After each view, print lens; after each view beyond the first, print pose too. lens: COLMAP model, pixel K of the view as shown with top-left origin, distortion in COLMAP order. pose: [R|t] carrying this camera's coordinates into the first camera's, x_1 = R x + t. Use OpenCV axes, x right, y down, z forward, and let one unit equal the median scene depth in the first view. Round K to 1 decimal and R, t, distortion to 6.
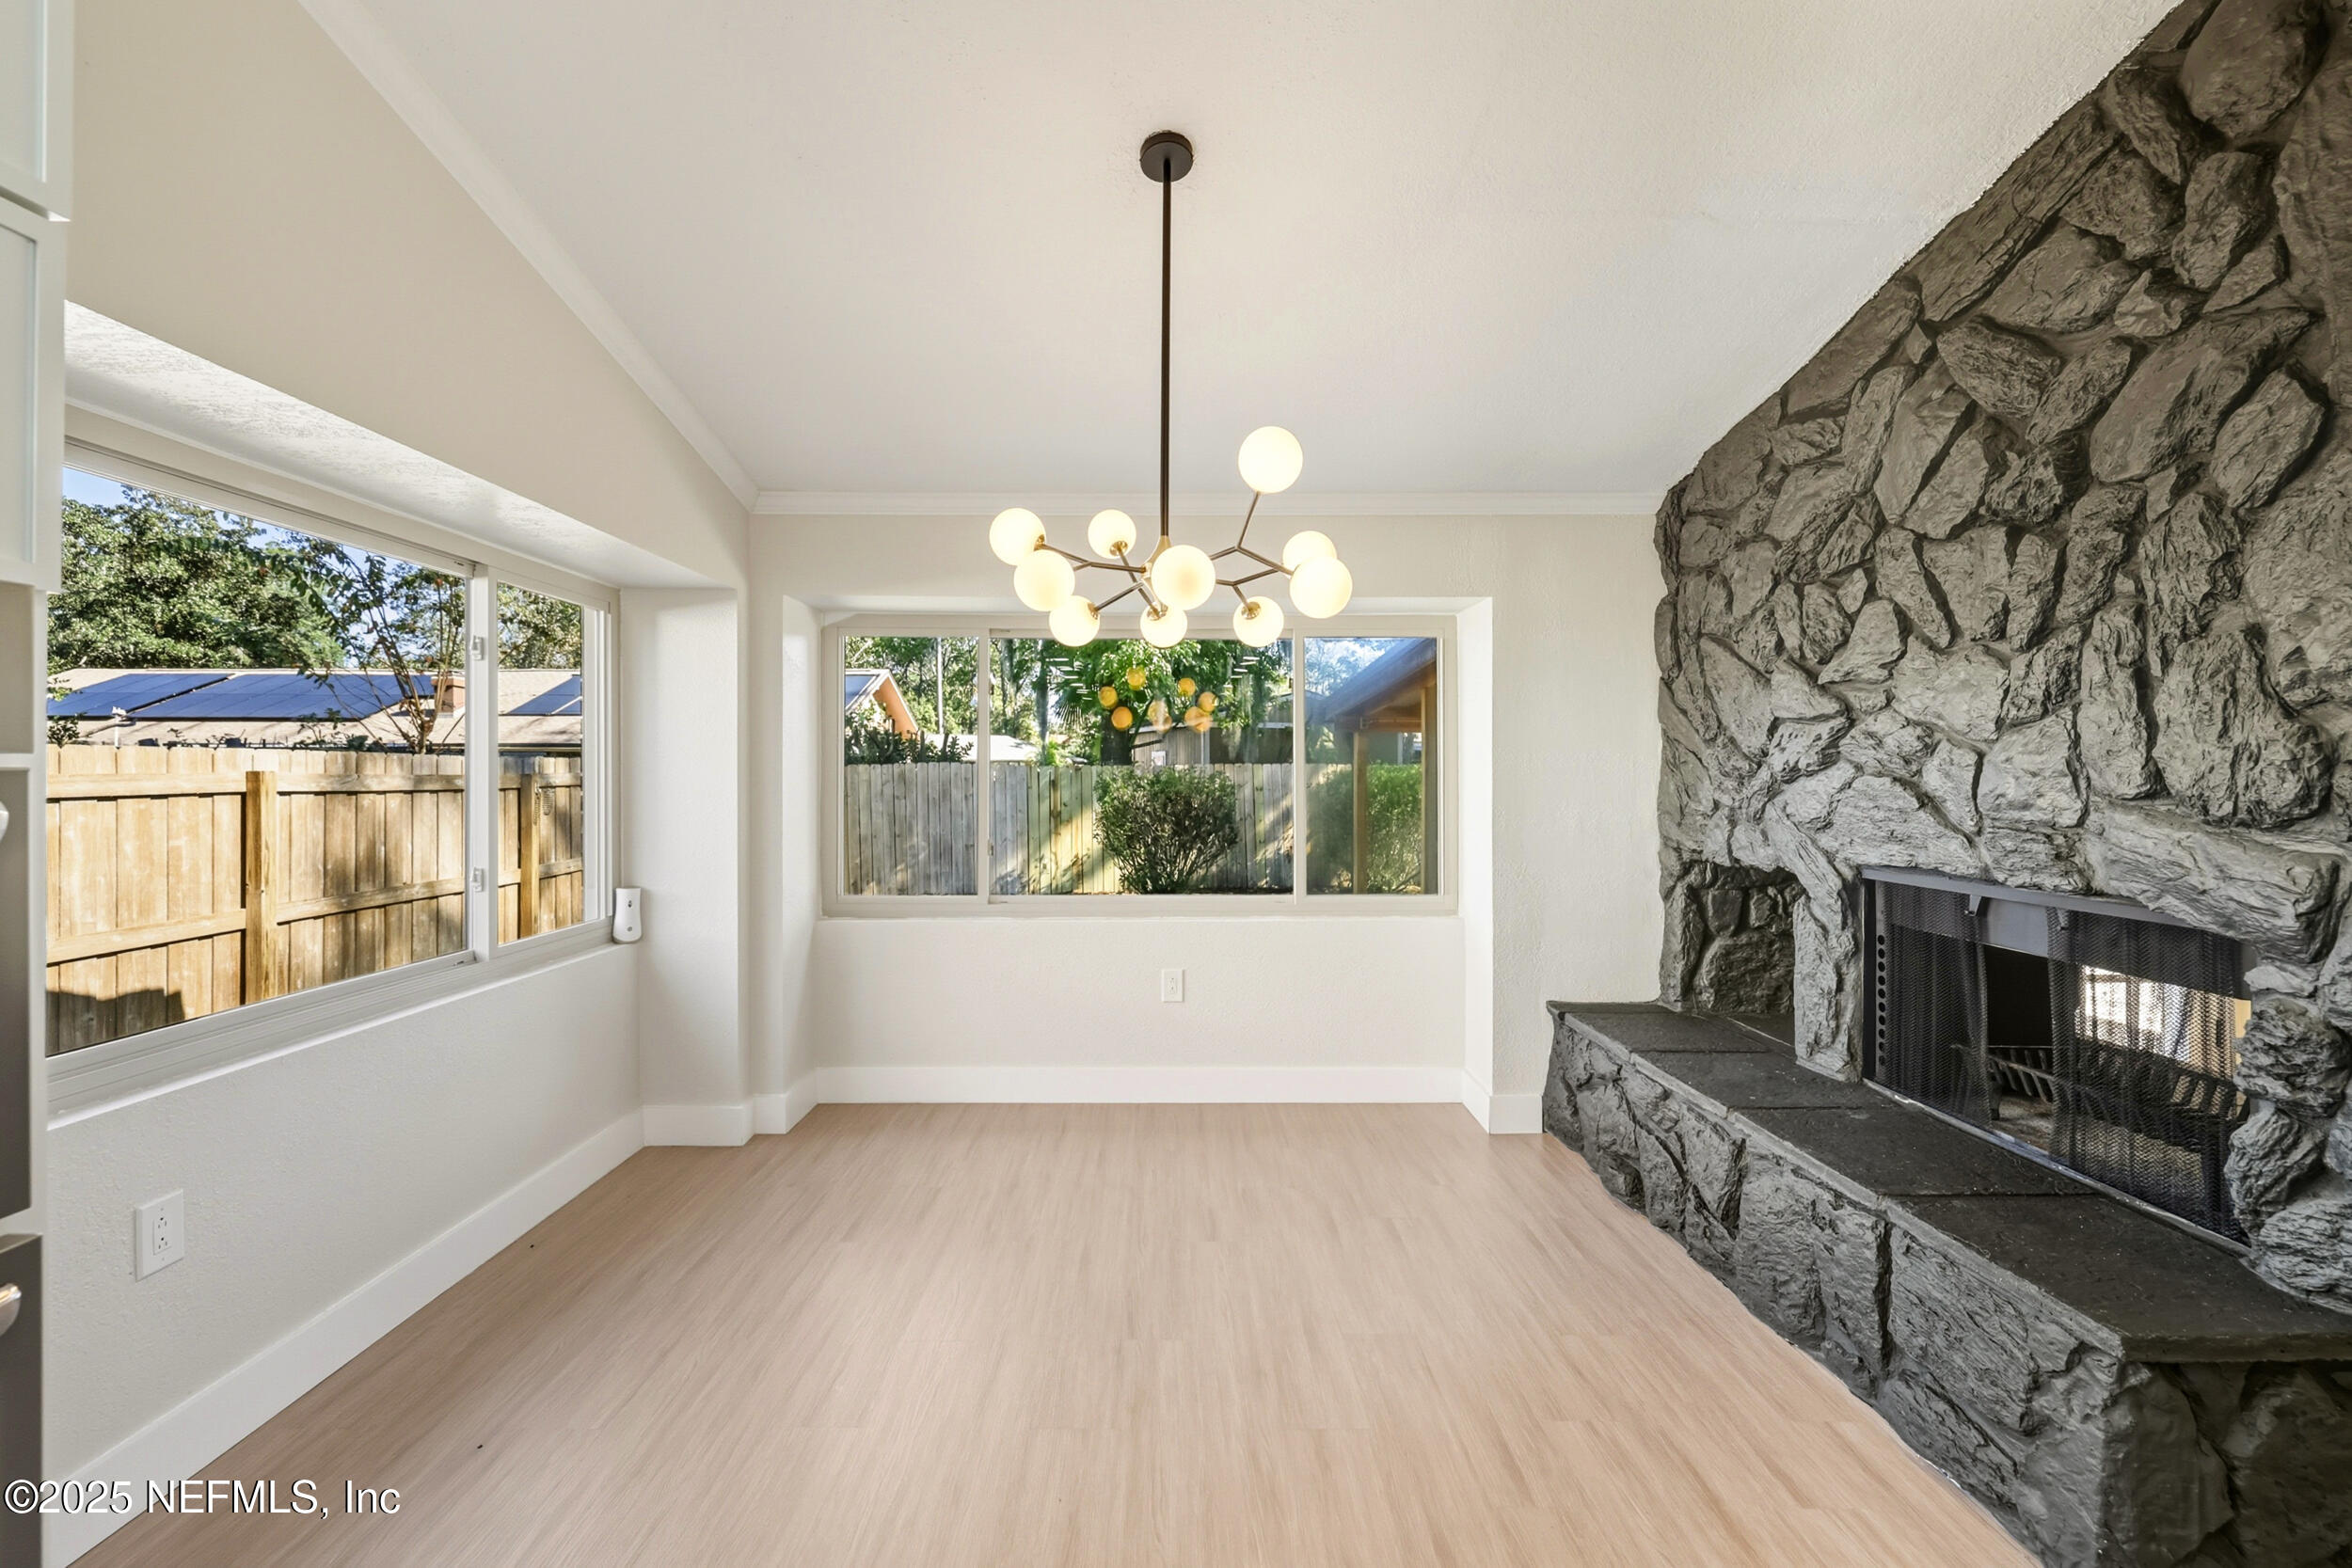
lens RADIAL K [[987.0, 0, 1163.1], [0, 987.0, 767.0], [0, 0, 1]] dist [0.000785, -0.000702]
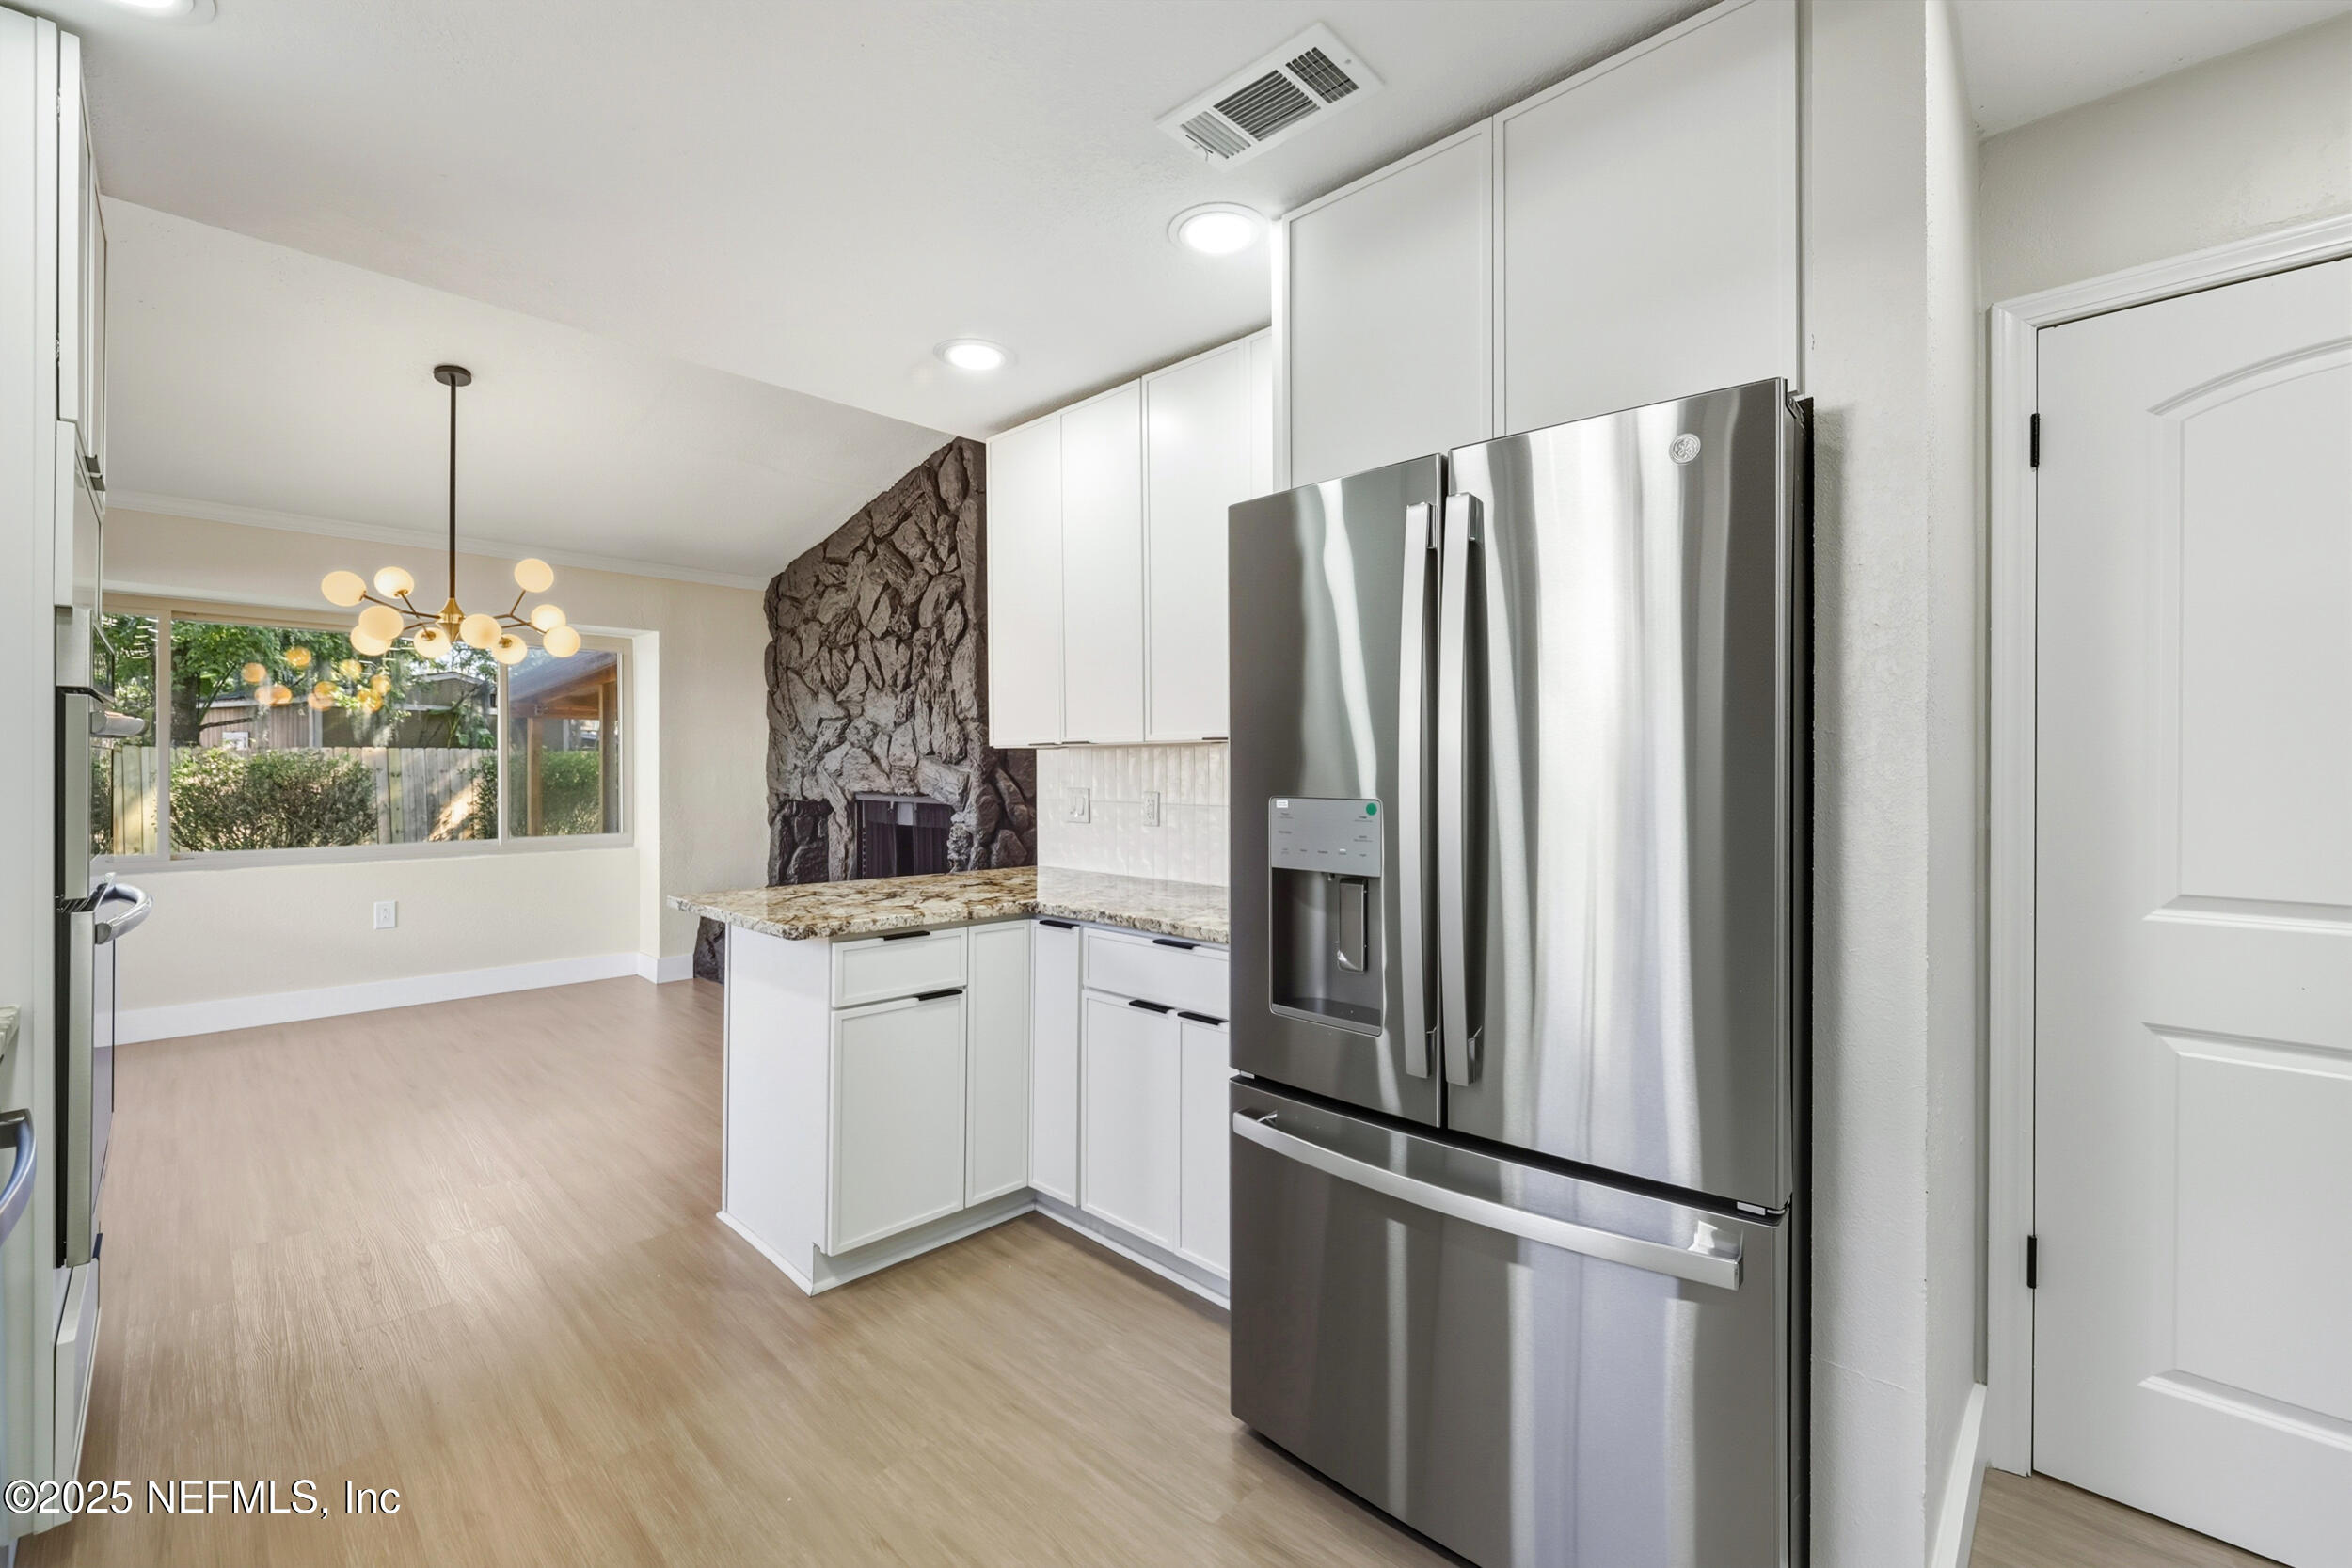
lens RADIAL K [[987.0, 0, 1163.1], [0, 987.0, 767.0], [0, 0, 1]] dist [0.000785, -0.000702]
pose [[0.703743, -0.002347, 0.710450, -0.311713], [-0.003753, 0.999968, 0.007021, 0.034482], [-0.710444, -0.007607, 0.703712, -0.965969]]
